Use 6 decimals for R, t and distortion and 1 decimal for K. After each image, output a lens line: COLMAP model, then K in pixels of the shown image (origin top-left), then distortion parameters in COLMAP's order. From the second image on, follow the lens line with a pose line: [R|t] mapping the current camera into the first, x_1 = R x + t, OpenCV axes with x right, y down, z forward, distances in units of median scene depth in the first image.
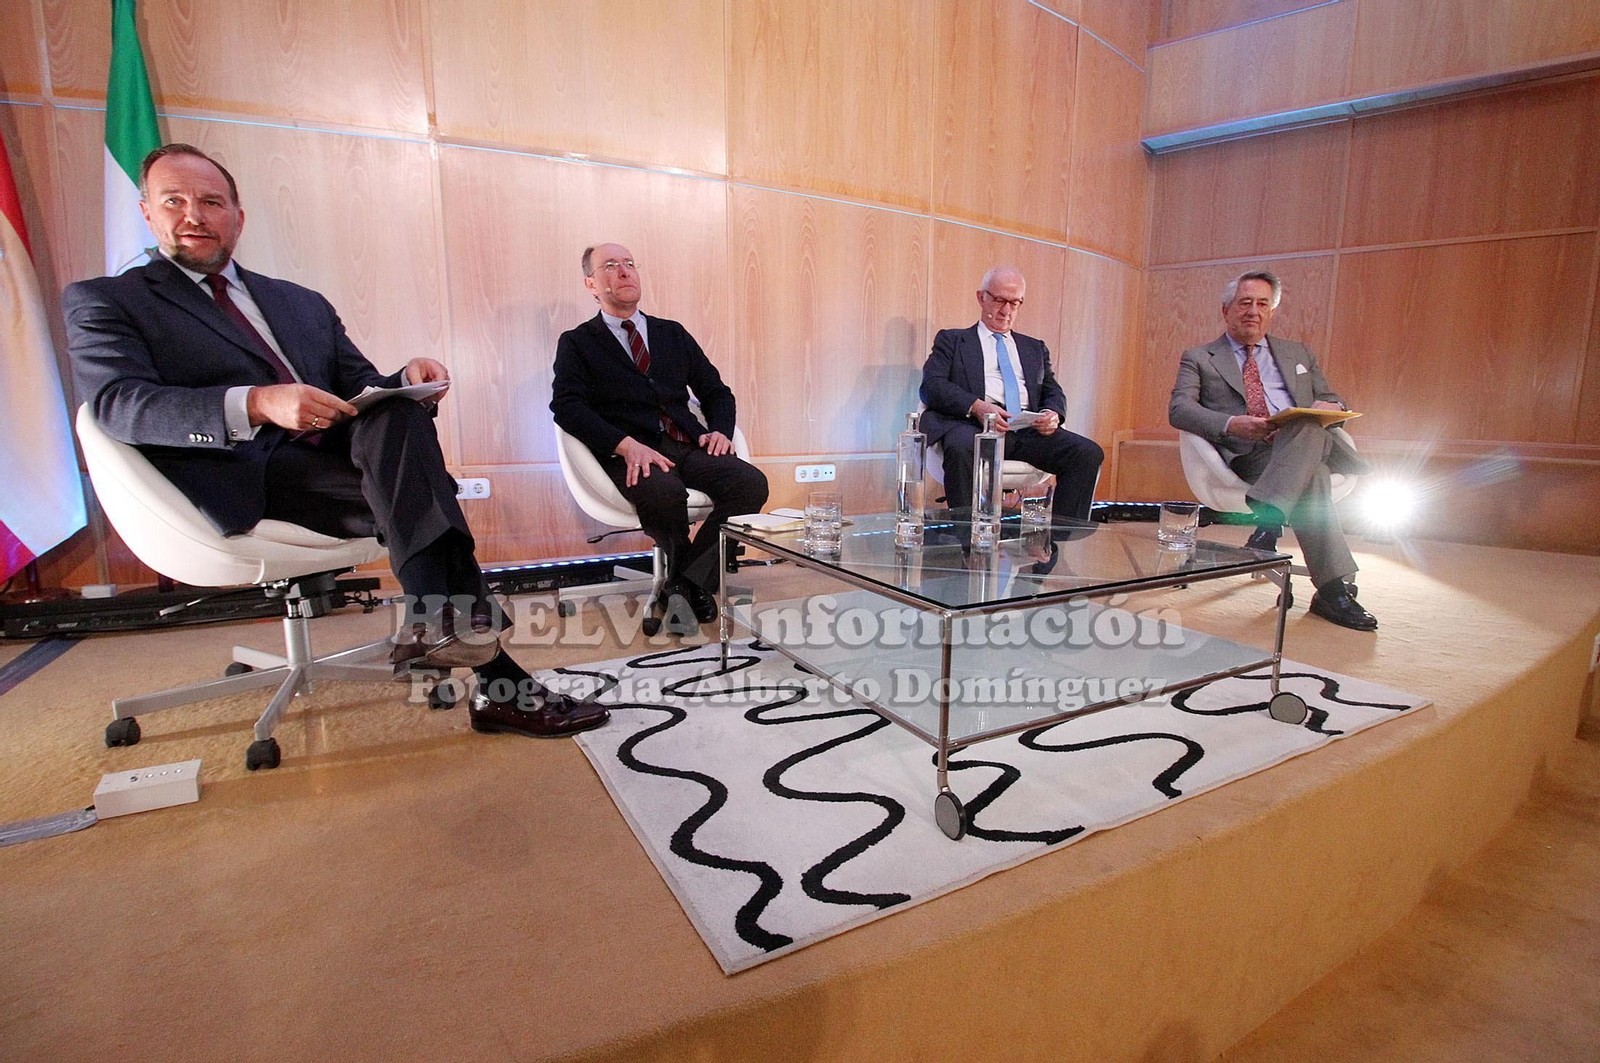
lens RADIAL K [[788.3, 0, 822.4], [0, 788.3, 540.4], [0, 0, 1]] dist [-0.008666, -0.007314]
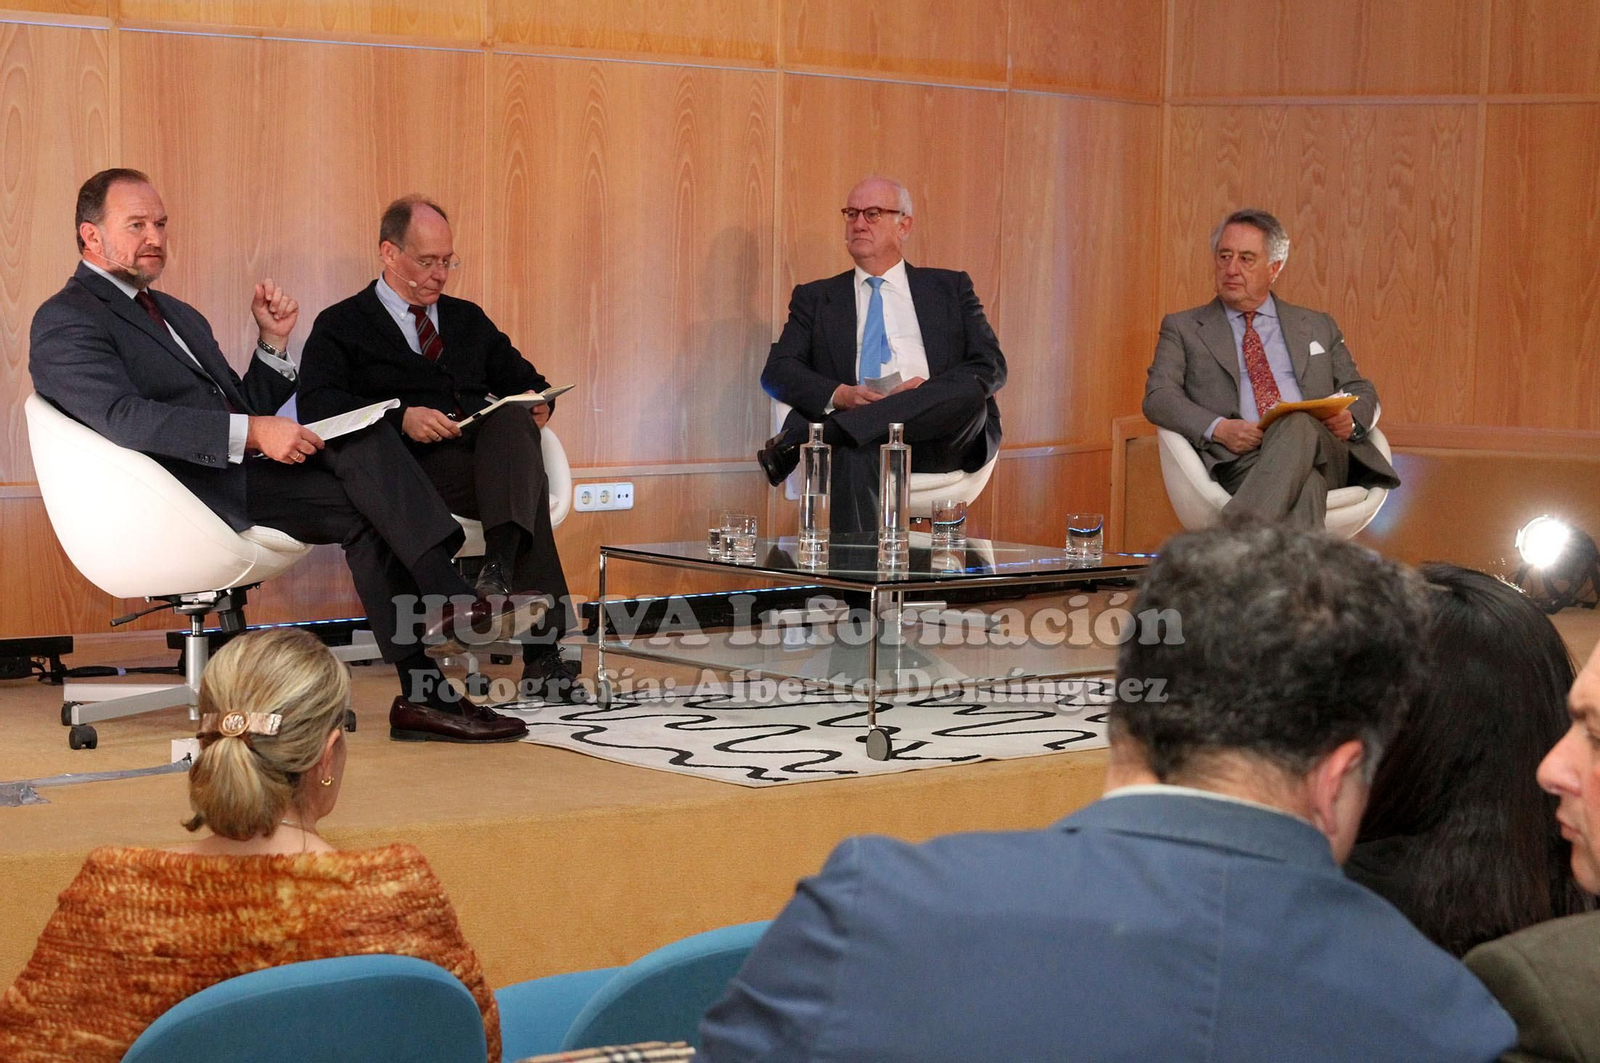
lens RADIAL K [[3499.9, 0, 804.3], [0, 3499.9, 541.5], [0, 0, 1]] dist [0.235452, 0.000000]
pose [[0.980018, -0.006823, 0.198791, -0.538568], [0.023750, 0.996276, -0.082891, 0.240673], [-0.197485, 0.085956, 0.976530, -2.264829]]
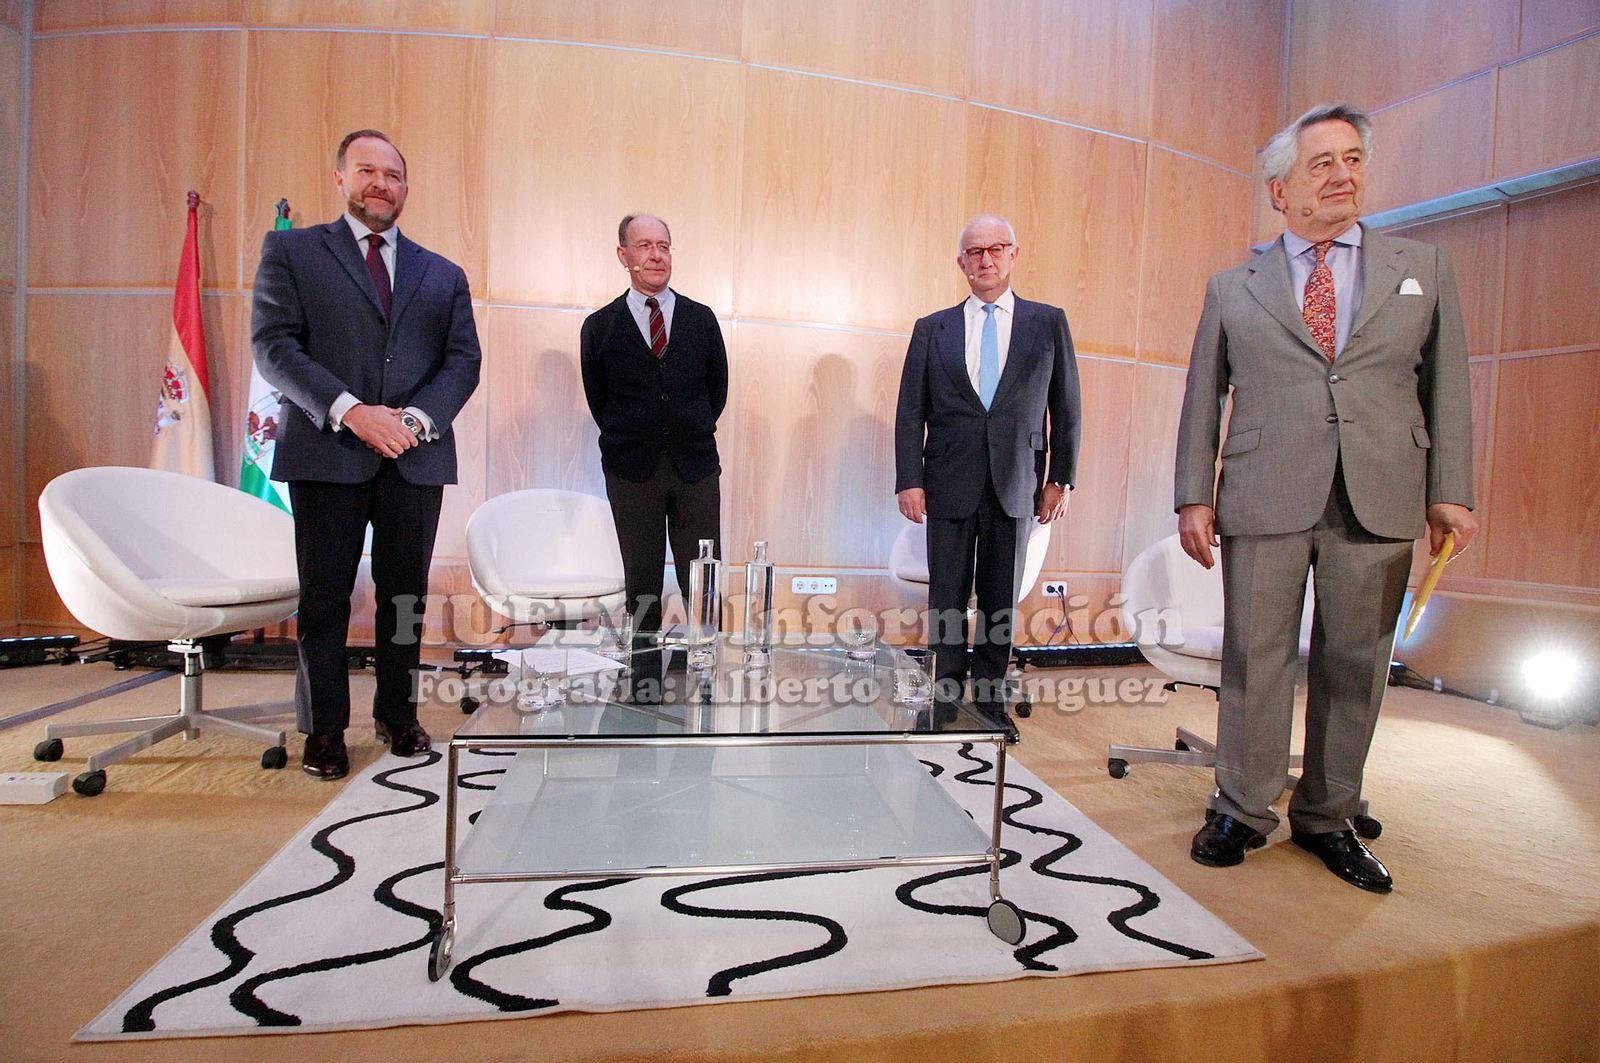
lens RADIAL K [[755.9, 0, 803.7], [0, 755.9, 531.0], [0, 0, 1]] dist [-0.006958, -0.008421]
pose [[0.938409, 0.043813, -0.342738, 0.427514], [-0.090812, 0.988330, -0.122302, -0.046570], [0.333380, 0.145894, 0.931436, 0.096102]]
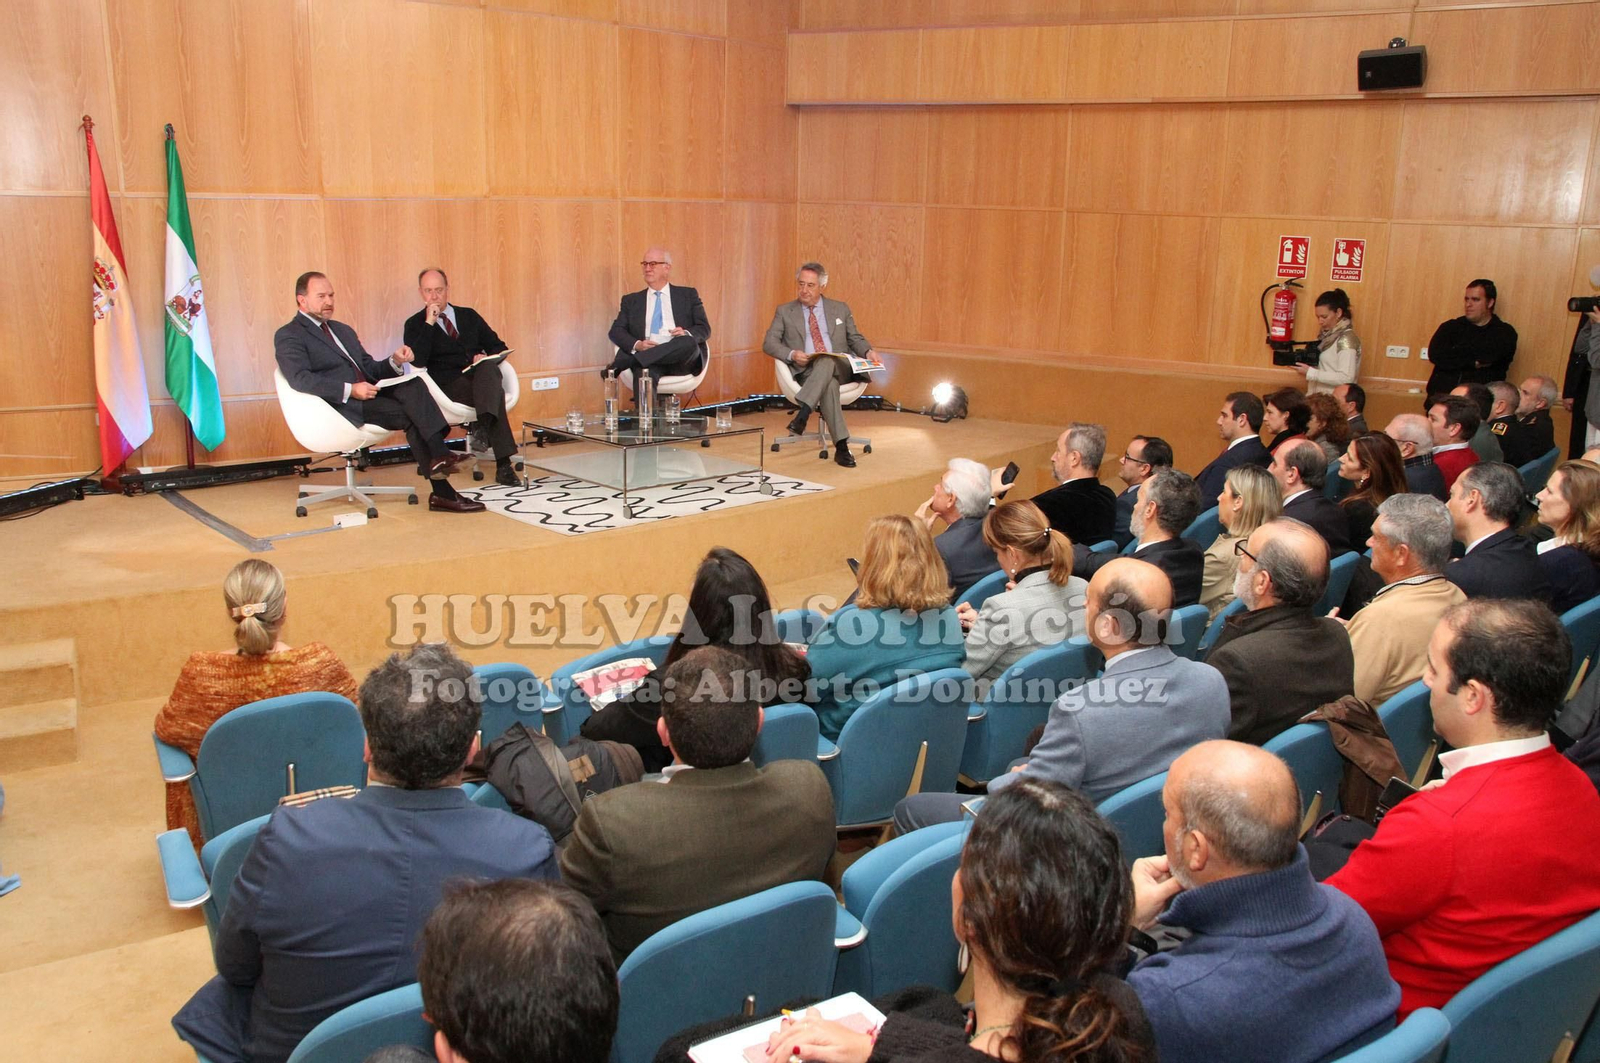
lens RADIAL K [[1463.2, 0, 810.8], [0, 1463.2, 539.5], [0, 0, 1]] dist [-0.036277, 0.000000]
pose [[0.969909, -0.045425, 0.239192, -0.261938], [0.028811, 0.996952, 0.072508, 0.027142], [-0.241757, -0.063435, 0.968261, -2.387179]]
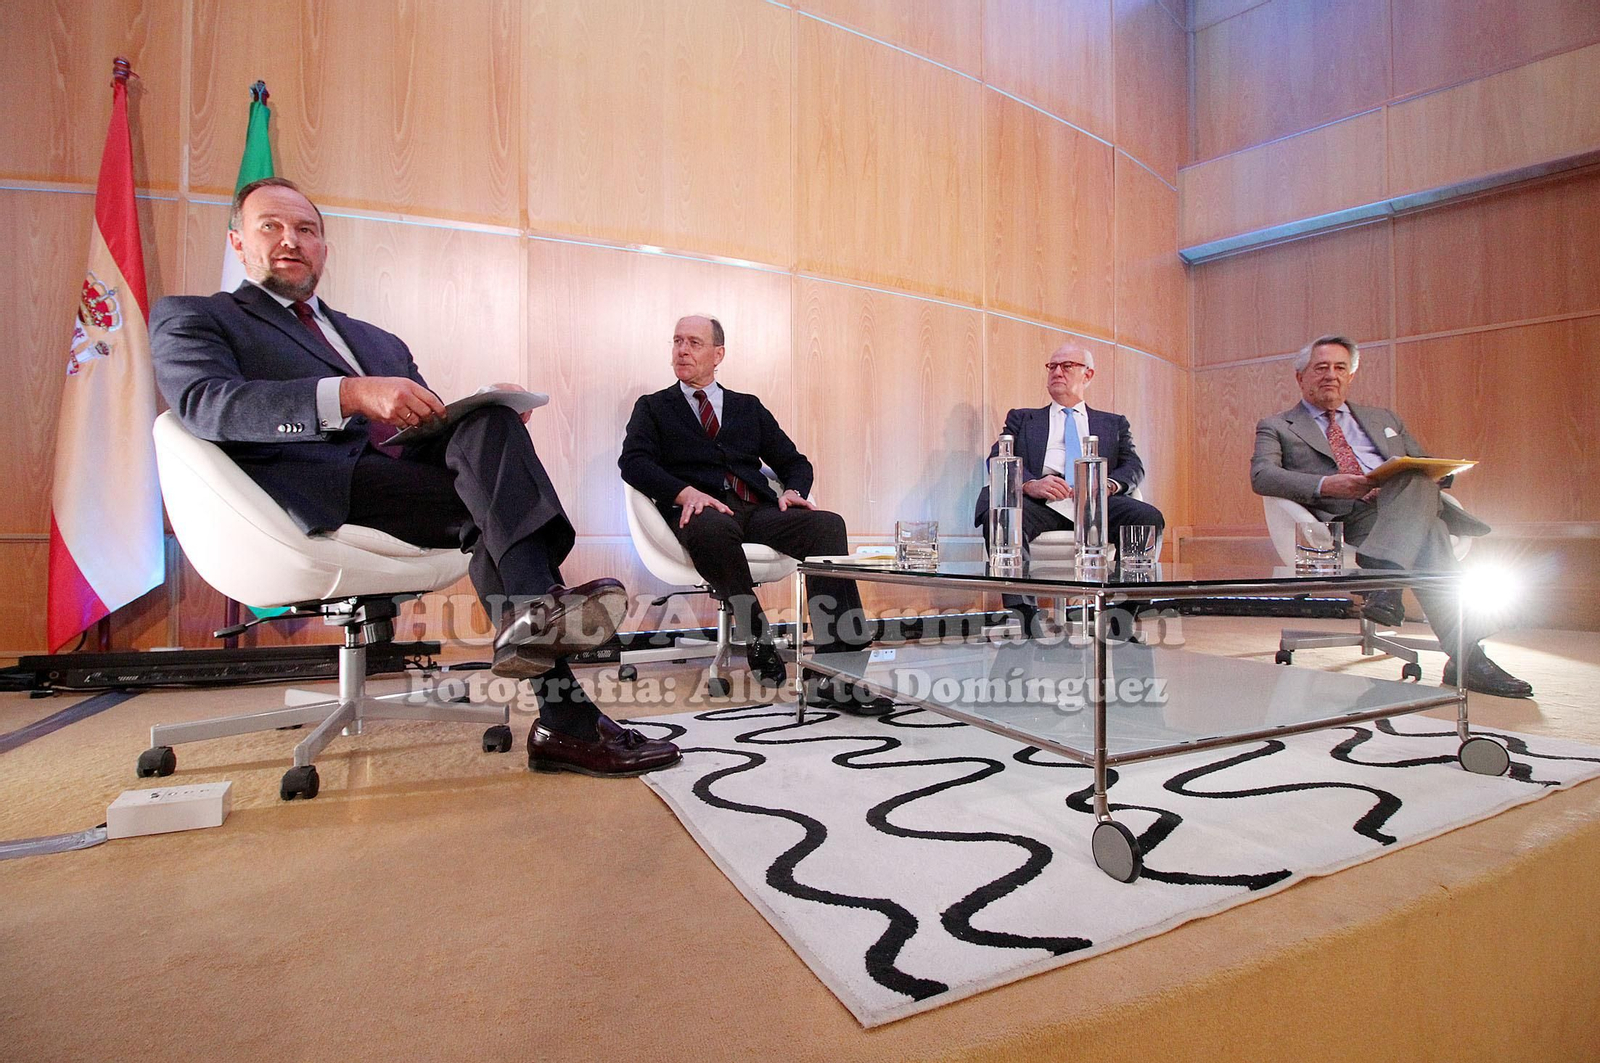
lens RADIAL K [[755.9, 0, 803.9], [0, 755.9, 541.0], [0, 0, 1]] dist [-0.006958, -0.008421]
pose [[0.997569, -0.009253, -0.069064, -0.046978], [-0.002962, 0.984617, -0.174703, 0.086309], [0.069618, 0.174483, 0.982196, 0.087994]]
